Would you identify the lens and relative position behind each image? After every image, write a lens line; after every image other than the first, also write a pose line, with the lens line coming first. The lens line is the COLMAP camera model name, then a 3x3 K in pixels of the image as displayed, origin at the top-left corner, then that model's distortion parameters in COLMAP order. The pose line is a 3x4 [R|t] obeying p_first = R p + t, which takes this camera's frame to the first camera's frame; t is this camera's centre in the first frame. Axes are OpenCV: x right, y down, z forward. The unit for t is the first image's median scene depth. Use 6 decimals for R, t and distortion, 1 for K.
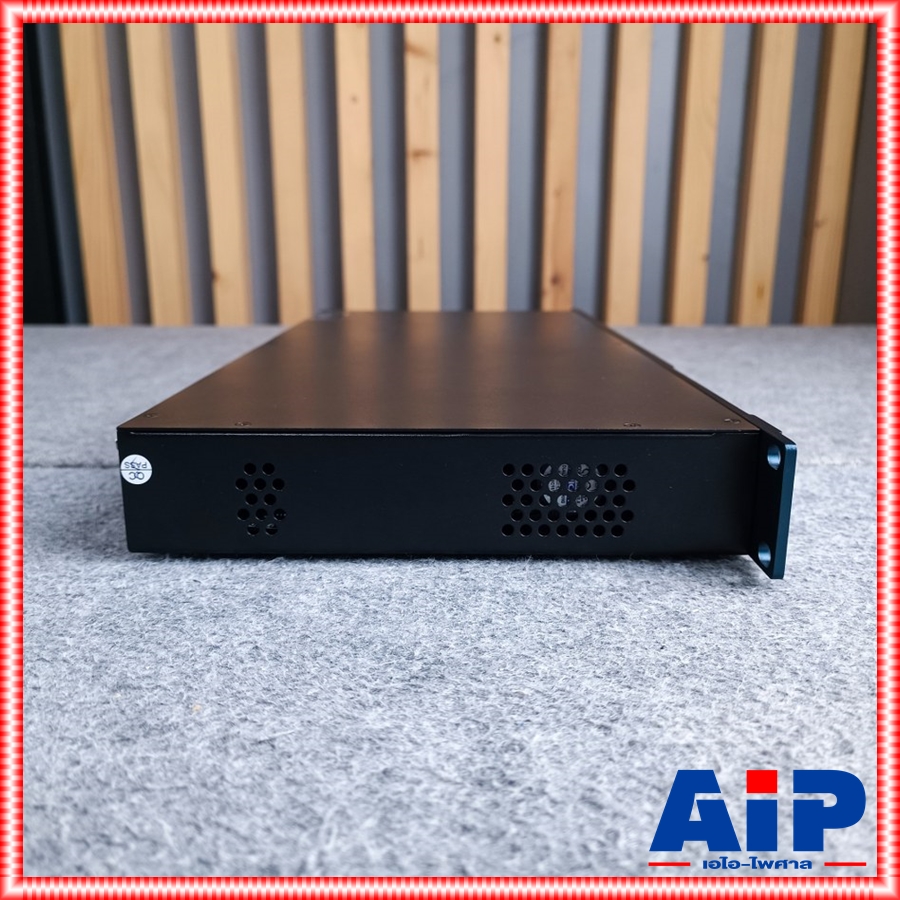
lens RADIAL K [[881.4, 0, 451.4], [0, 881.4, 463.1], [0, 0, 1]] dist [-0.002650, 0.009806]
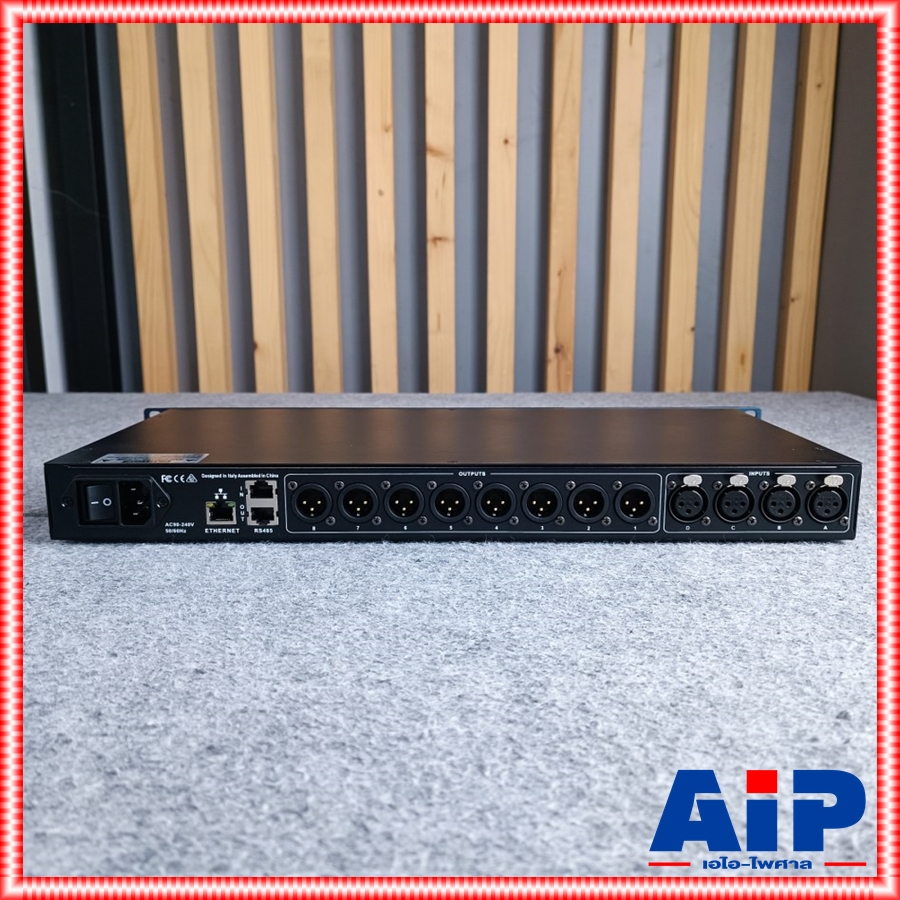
lens RADIAL K [[875.9, 0, 450.0], [0, 875.9, 450.0], [0, 0, 1]] dist [0.001688, 0.027269]
pose [[0.999972, -0.000659, -0.007468, -0.076989], [0.000119, 0.997399, -0.072080, 0.004128], [0.007496, 0.072077, 0.997371, -0.660118]]
